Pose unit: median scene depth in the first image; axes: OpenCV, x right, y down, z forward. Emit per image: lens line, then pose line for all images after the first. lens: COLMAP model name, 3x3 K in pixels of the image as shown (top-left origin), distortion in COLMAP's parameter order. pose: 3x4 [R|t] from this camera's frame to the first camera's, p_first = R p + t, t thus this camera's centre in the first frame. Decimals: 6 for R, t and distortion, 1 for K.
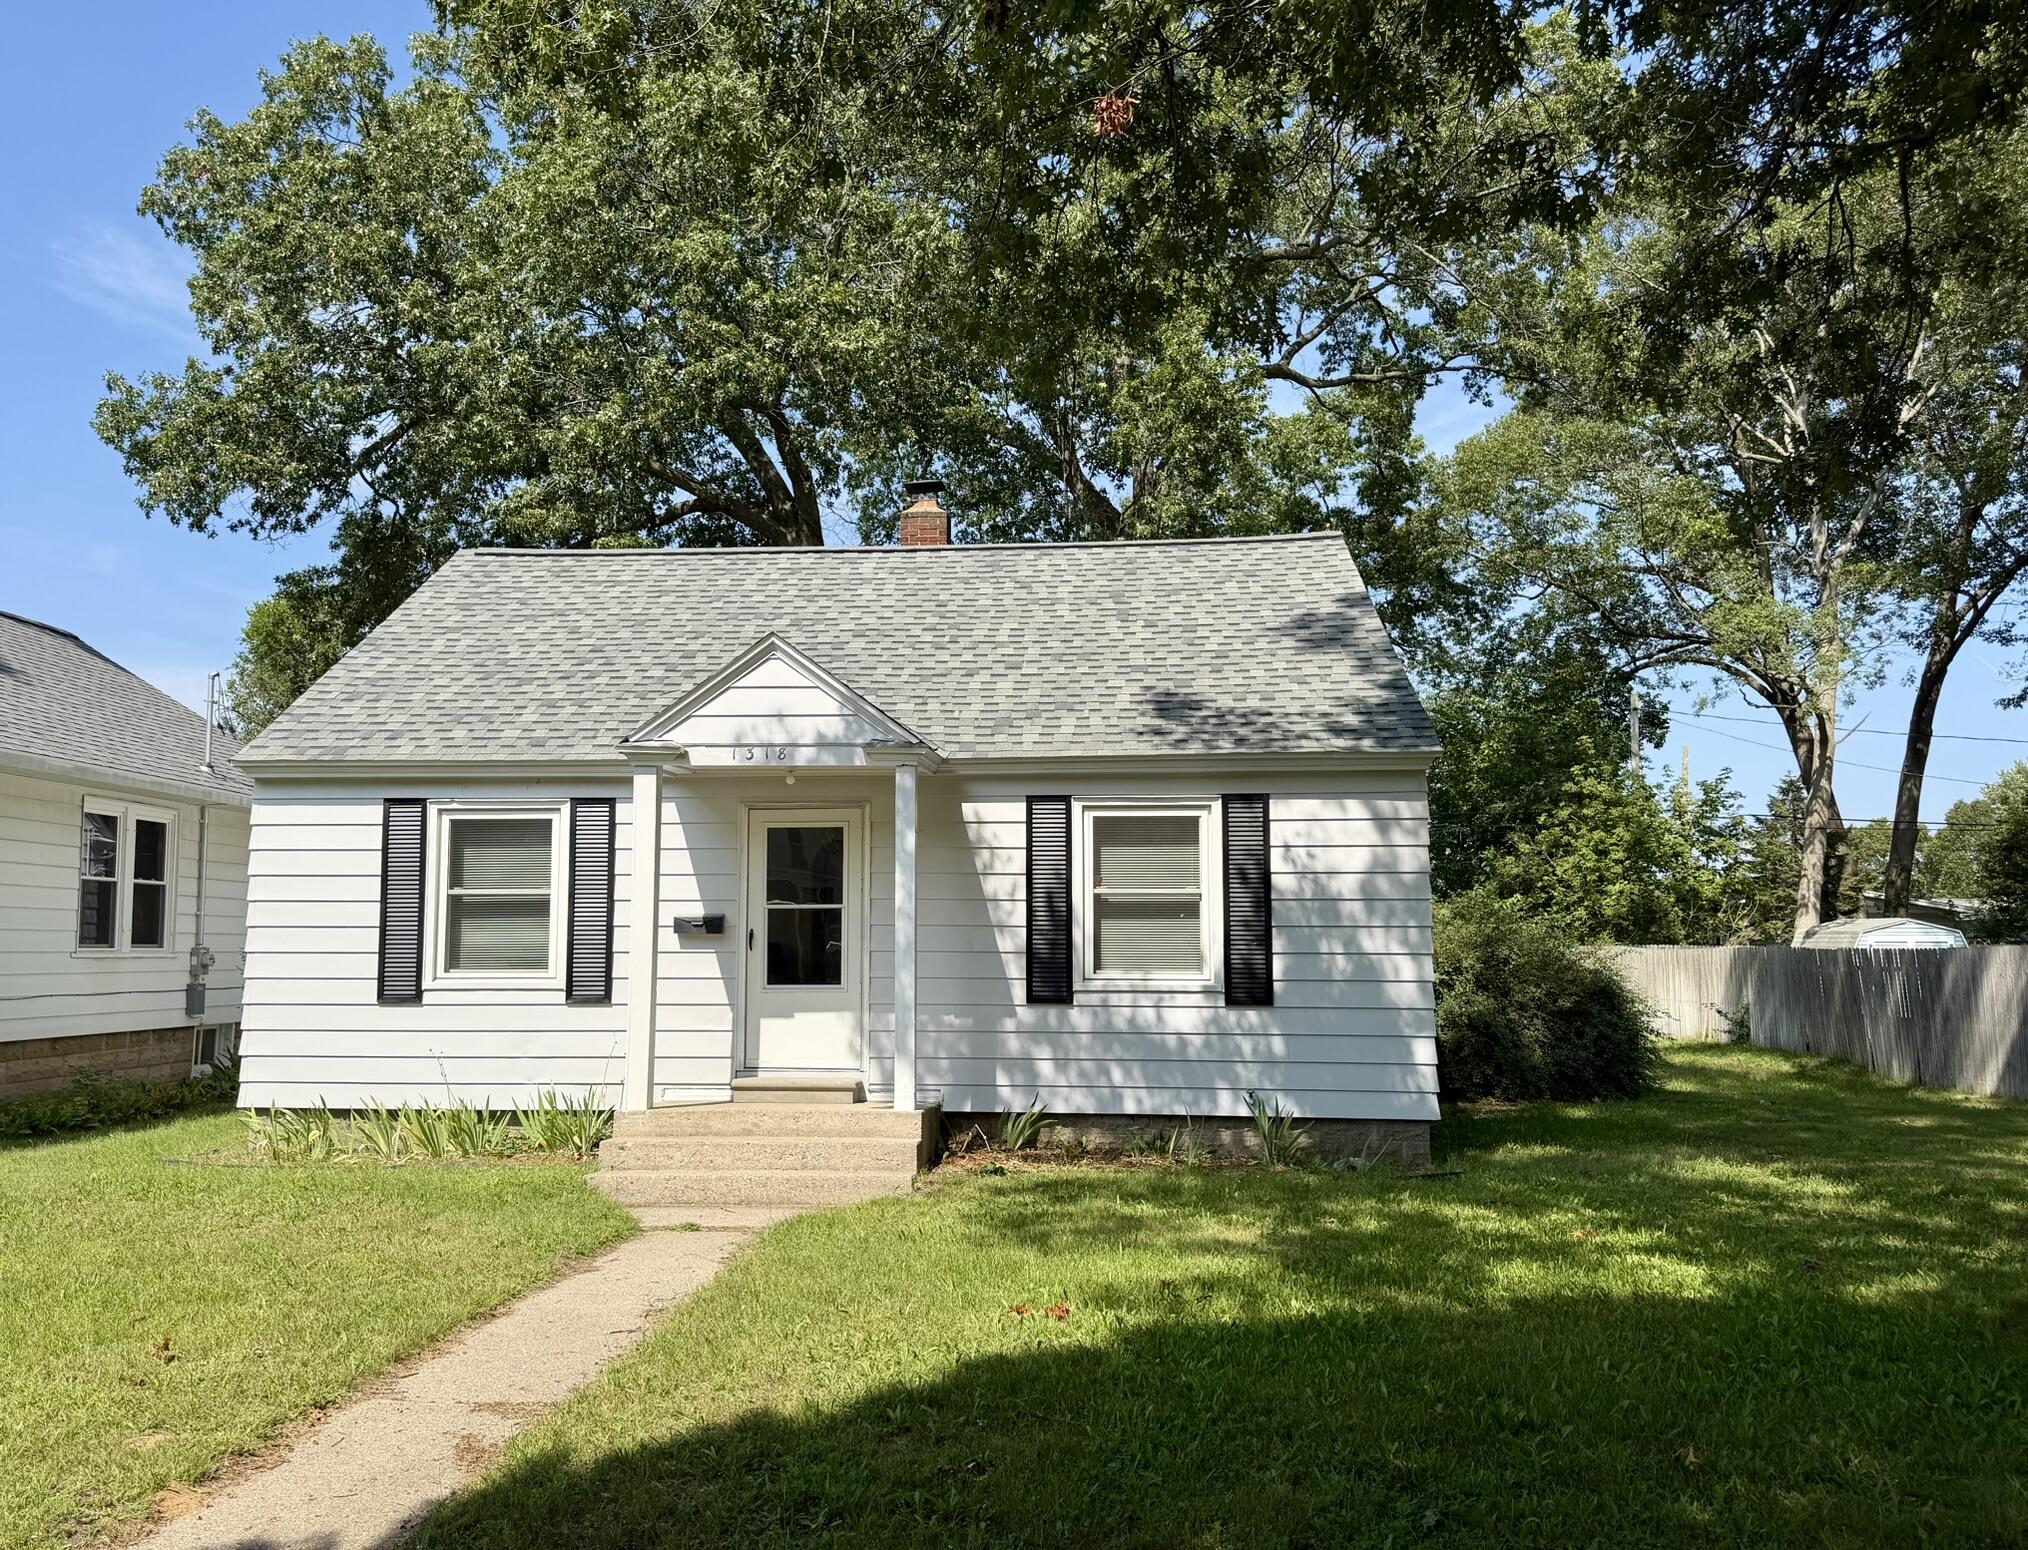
lens RADIAL K [[1827.8, 0, 1014.0], [0, 1827.8, 775.0], [0, 0, 1]] dist [0.137540, -0.336679]
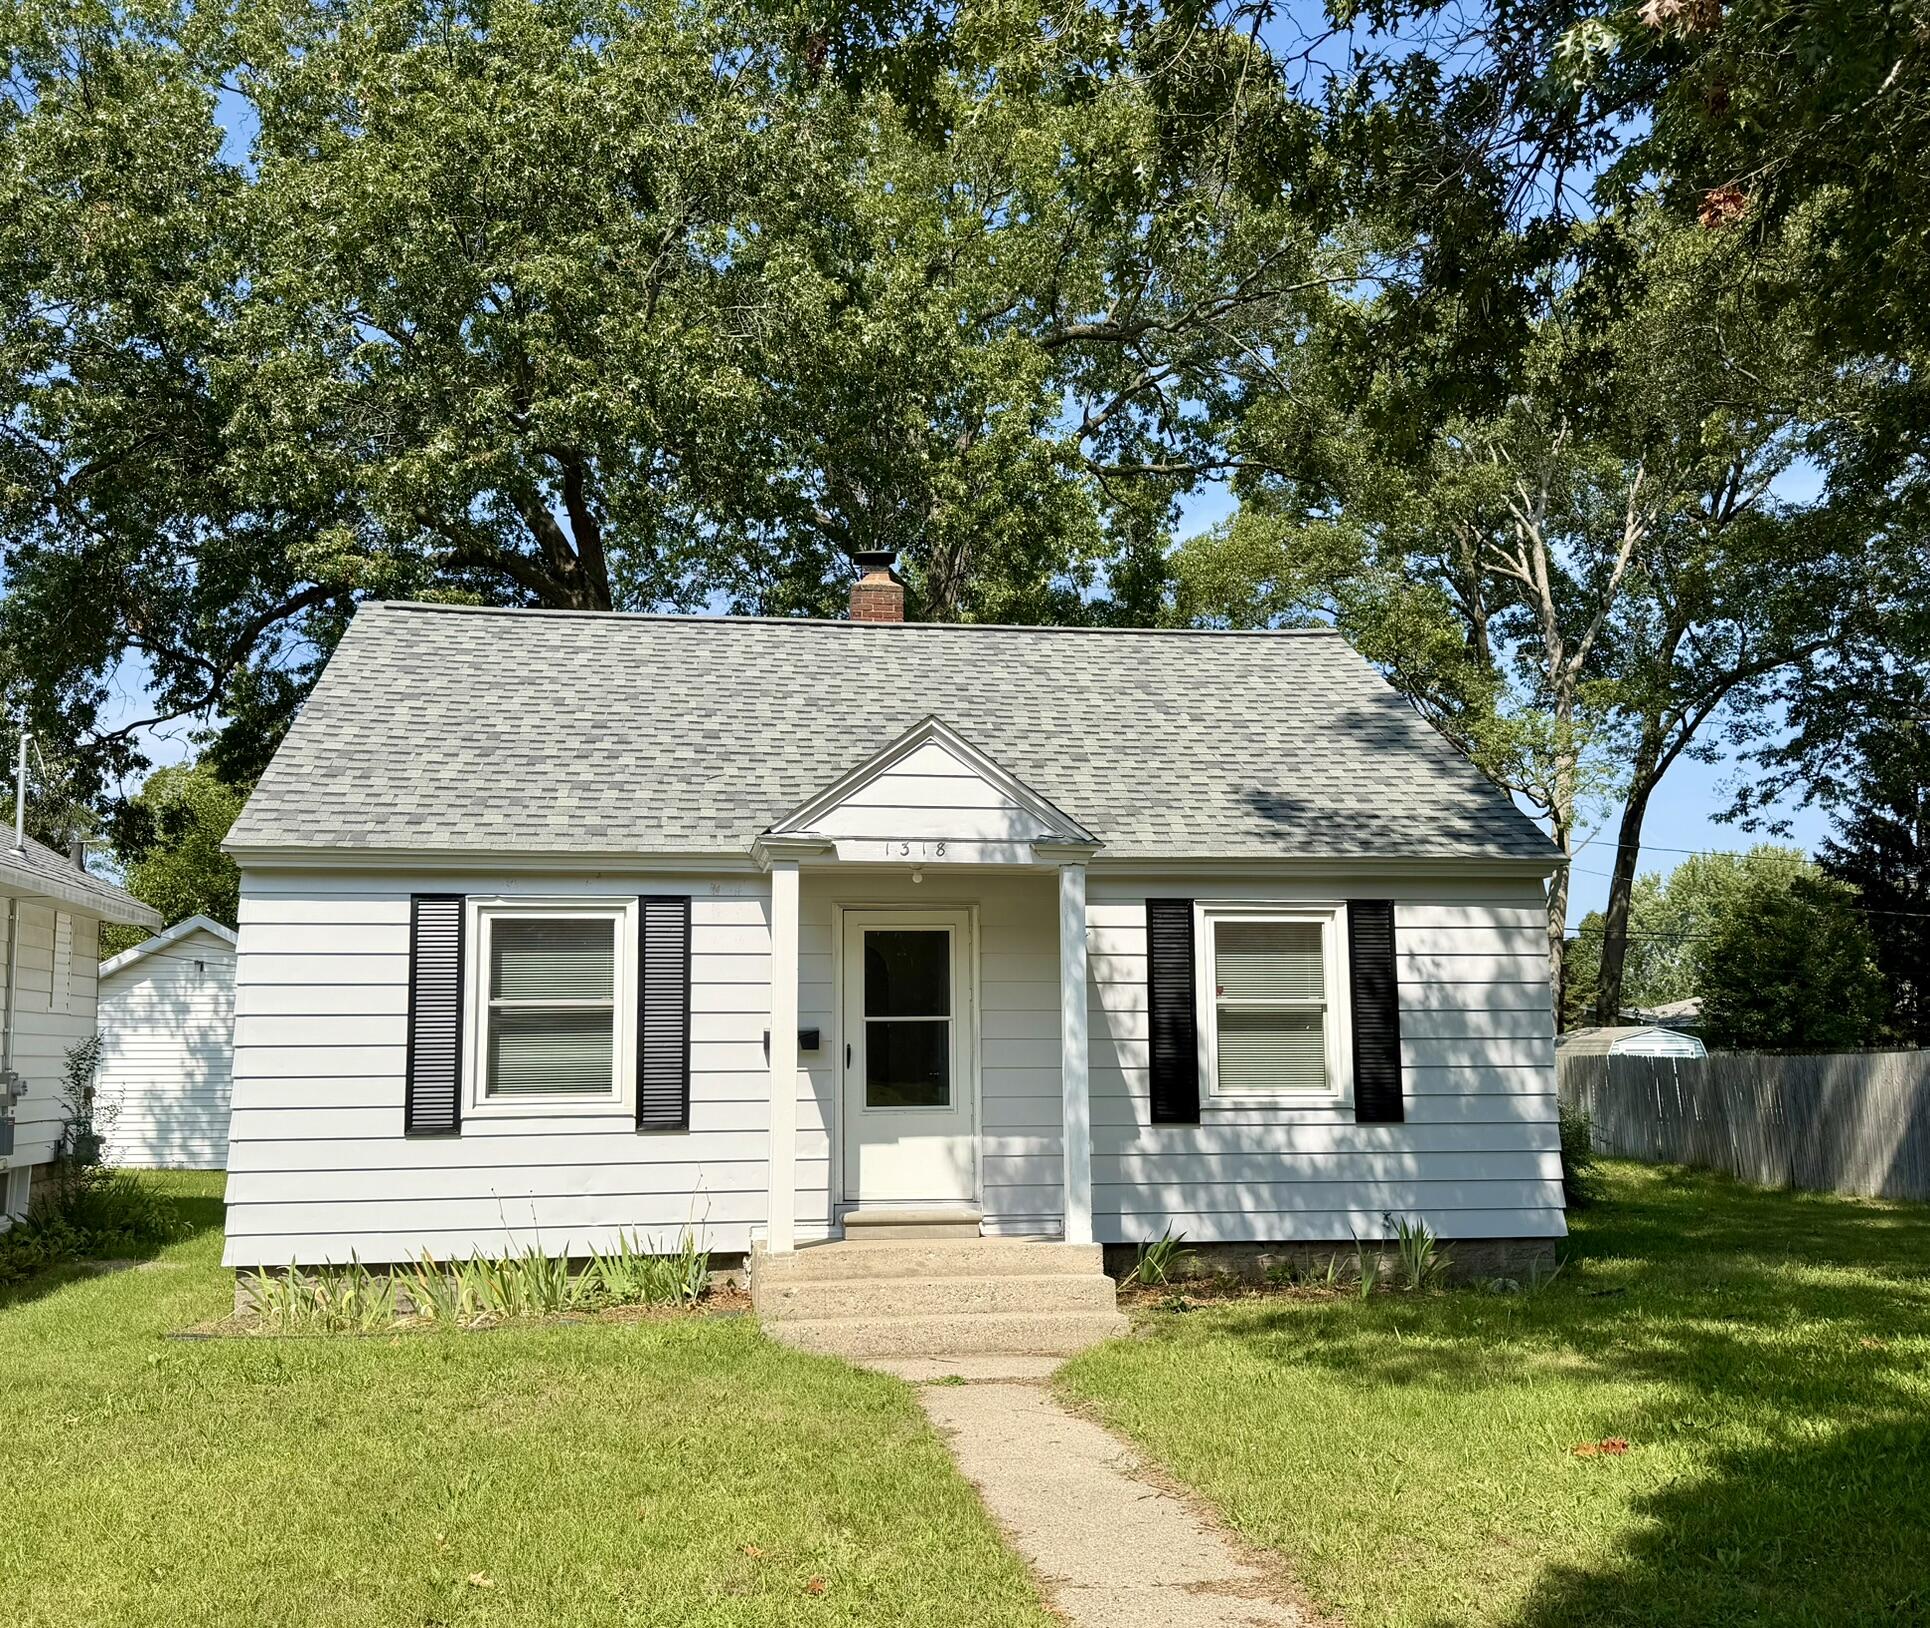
lens RADIAL K [[1974.1, 0, 965.0], [0, 1974.1, 814.0], [0, 0, 1]] dist [0.162002, -0.493220]
pose [[0.966651, 0.022472, 0.255110, -0.339672], [-0.014742, 0.999374, -0.032173, 0.002055], [-0.255673, 0.027340, 0.966377, 0.050034]]
